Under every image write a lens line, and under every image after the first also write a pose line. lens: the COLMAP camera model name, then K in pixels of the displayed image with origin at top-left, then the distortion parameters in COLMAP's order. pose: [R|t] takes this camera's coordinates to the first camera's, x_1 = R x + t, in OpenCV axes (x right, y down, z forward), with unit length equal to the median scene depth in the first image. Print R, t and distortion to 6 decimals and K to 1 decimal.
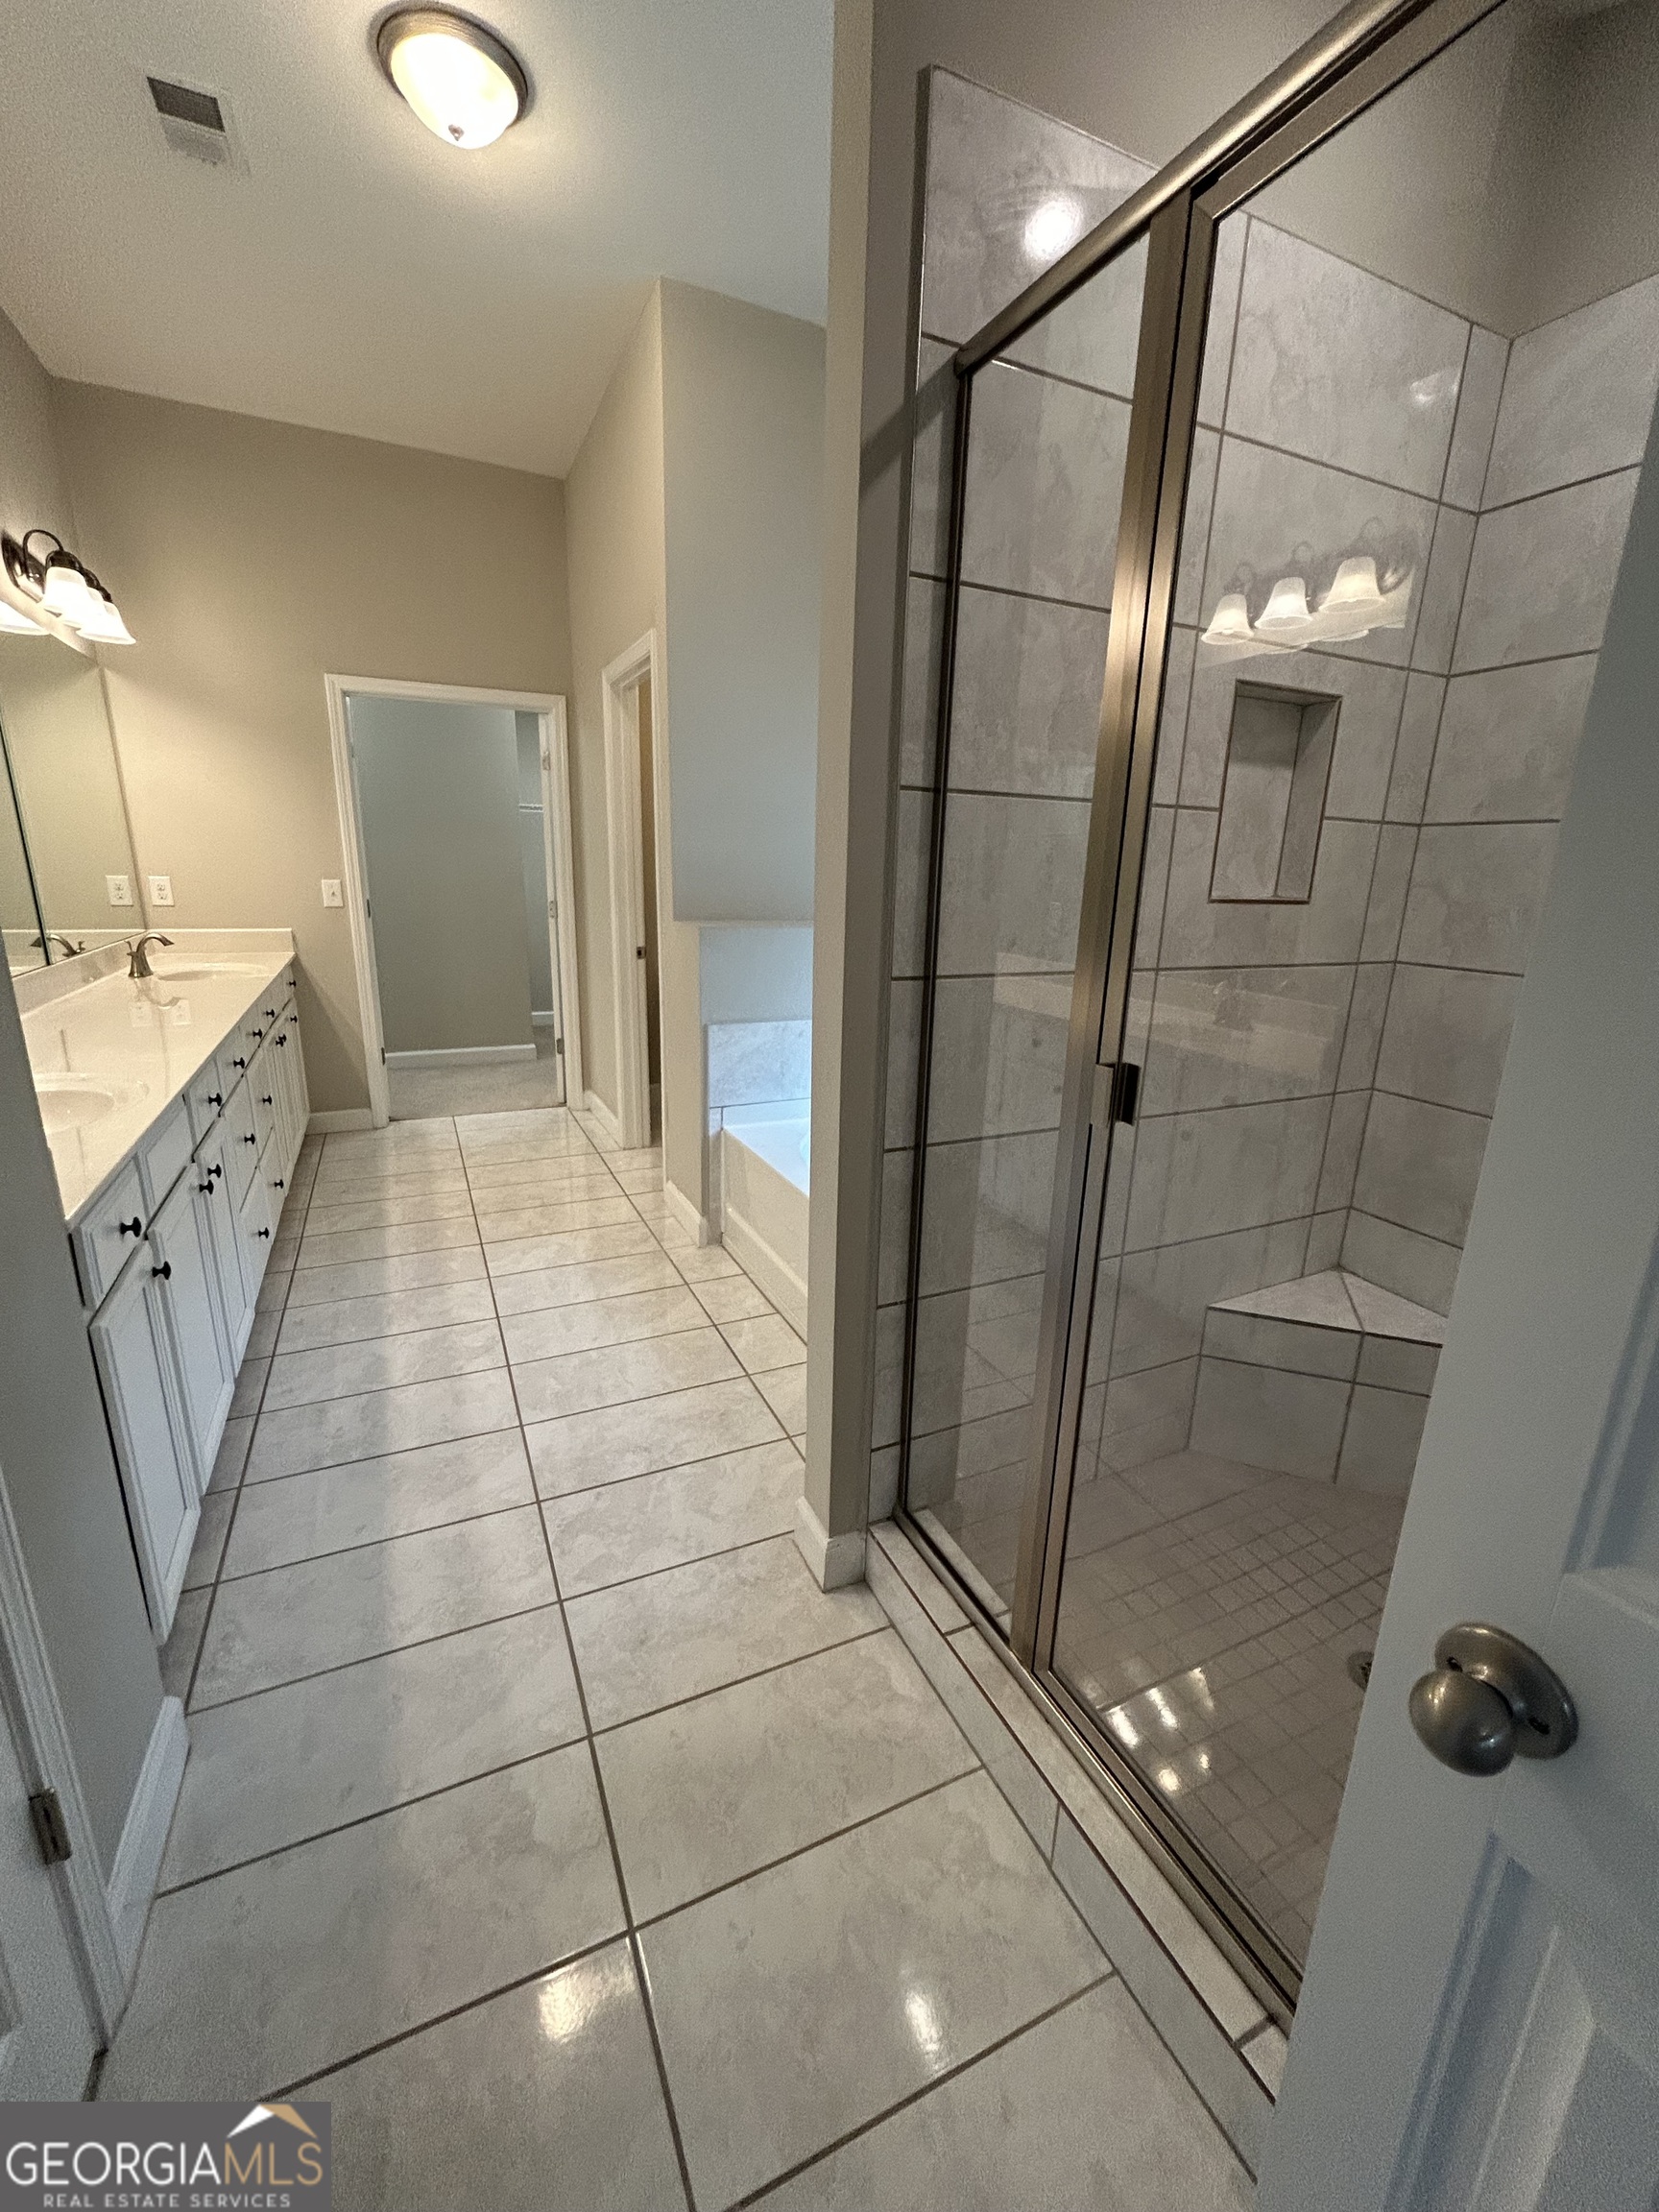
lens RADIAL K [[901.7, 0, 836.1], [0, 901.7, 1110.4], [0, 0, 1]] dist [-0.003632, 0.001375]
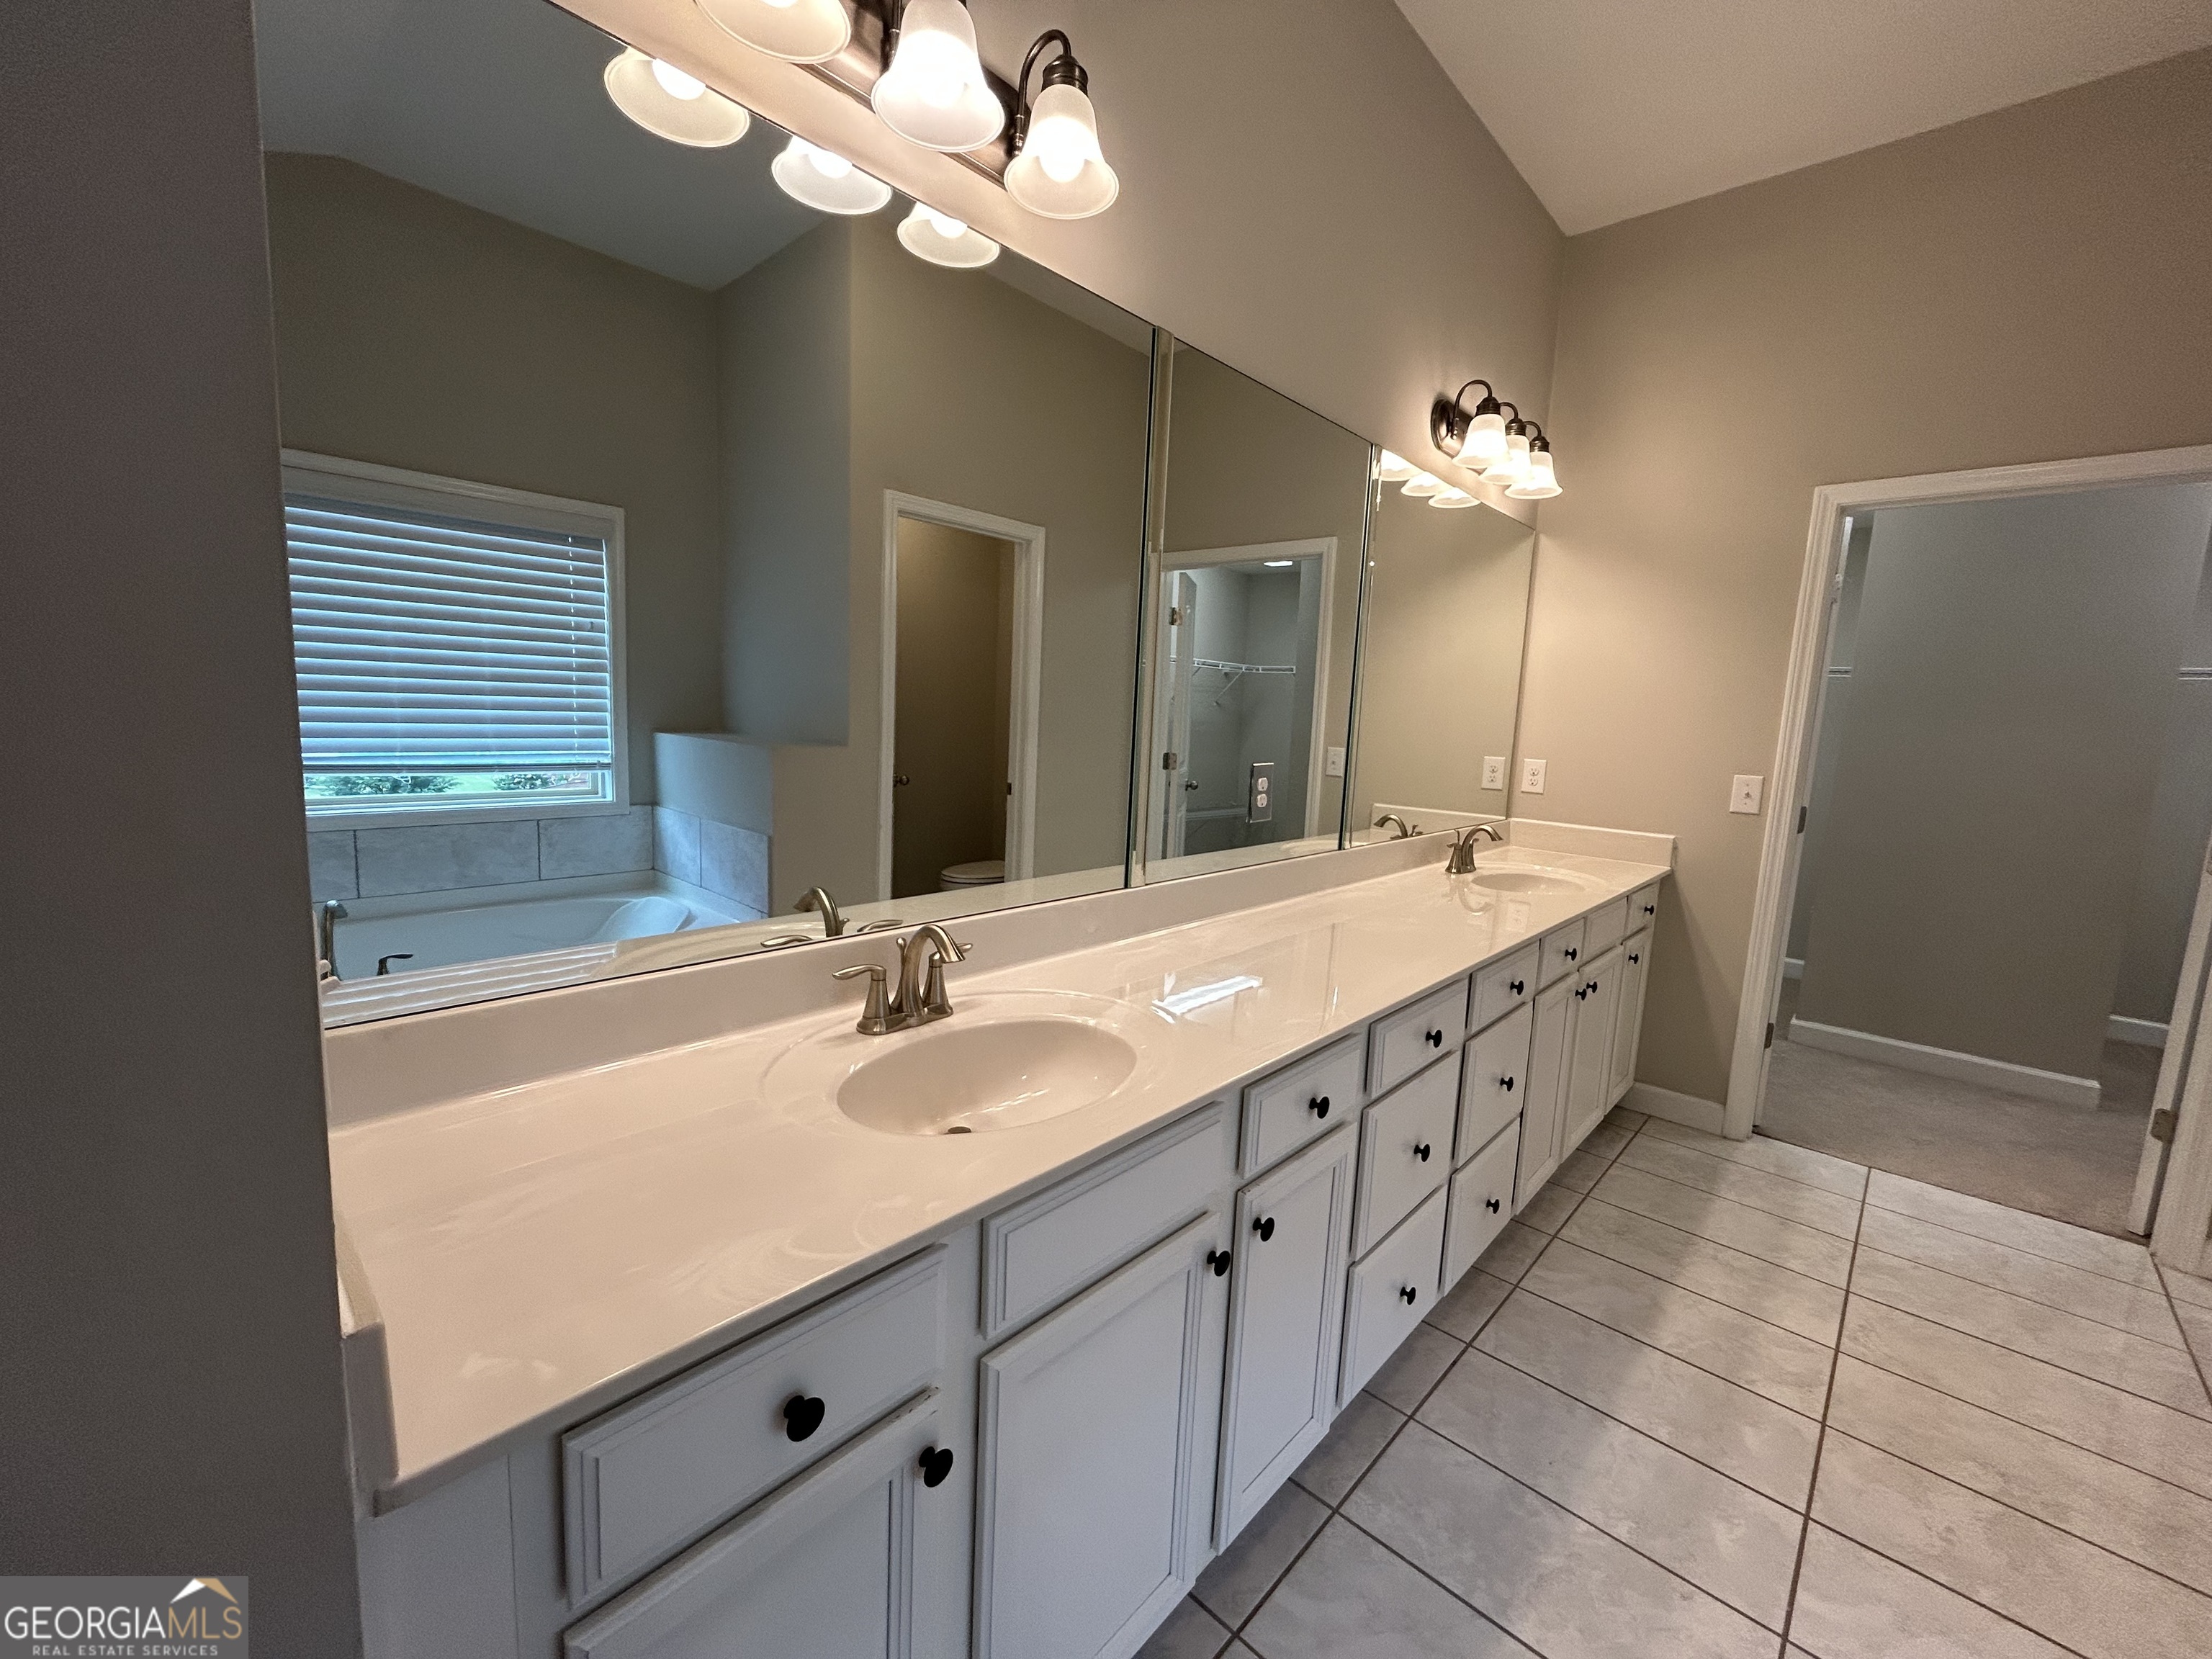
lens RADIAL K [[901.7, 0, 1099.4], [0, 901.7, 826.4], [0, 0, 1]] dist [-0.003632, 0.001375]
pose [[0.368899, 0.109834, -0.922957, -0.121256], [-0.278927, 0.960308, 0.002794, -0.096628], [0.886630, 0.256407, 0.384893, 0.359351]]
